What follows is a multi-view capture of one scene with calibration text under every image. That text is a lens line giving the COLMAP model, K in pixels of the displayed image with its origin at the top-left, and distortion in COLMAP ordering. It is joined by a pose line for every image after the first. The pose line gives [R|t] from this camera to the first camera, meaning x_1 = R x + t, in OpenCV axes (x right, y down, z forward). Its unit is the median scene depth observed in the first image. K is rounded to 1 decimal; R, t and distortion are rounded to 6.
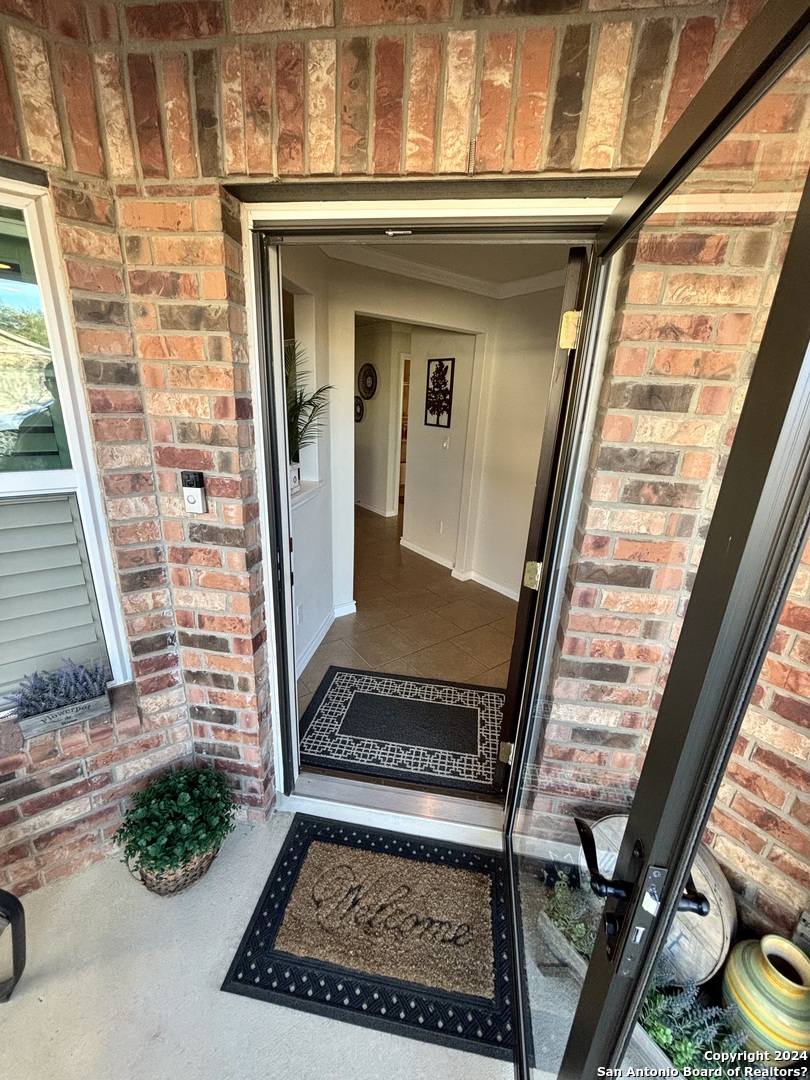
lens RADIAL K [[433.0, 0, 404.1], [0, 433.0, 538.9], [0, 0, 1]] dist [0.002782, 0.000339]
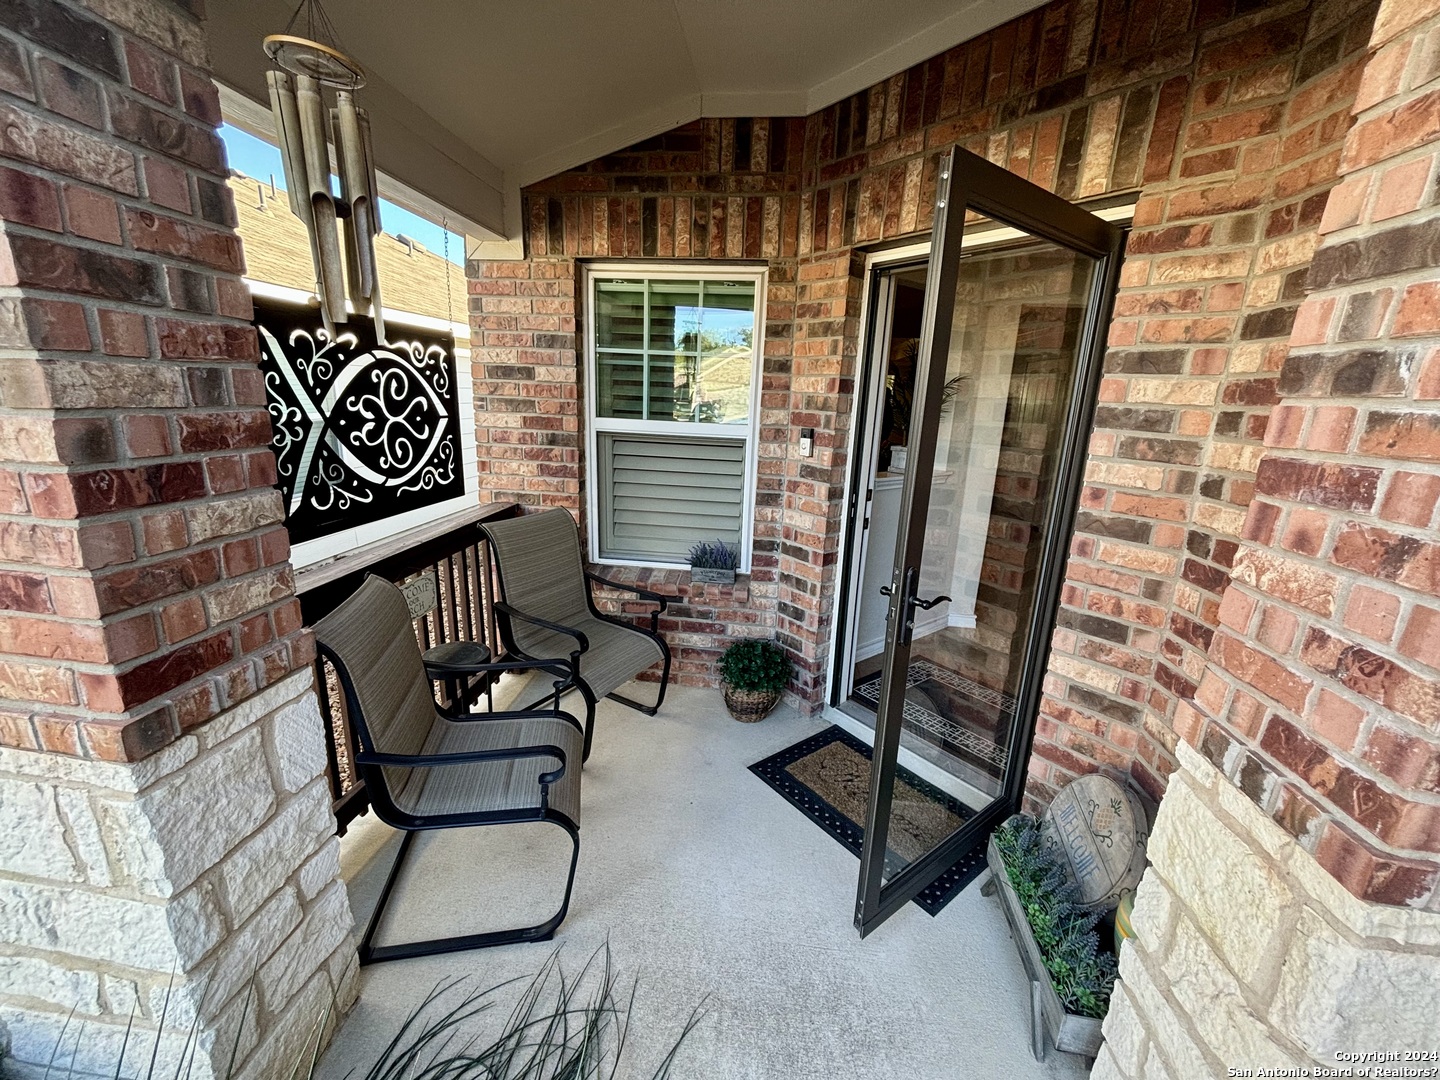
lens RADIAL K [[577.3, 0, 723.9], [0, 577.3, 539.9], [0, 0, 1]] dist [0.002782, 0.000339]
pose [[0.738594, 0.152140, -0.656758, 0.700960], [-0.216356, 0.976163, -0.017184, 0.336755], [0.638489, 0.154786, 0.753905, -0.665431]]
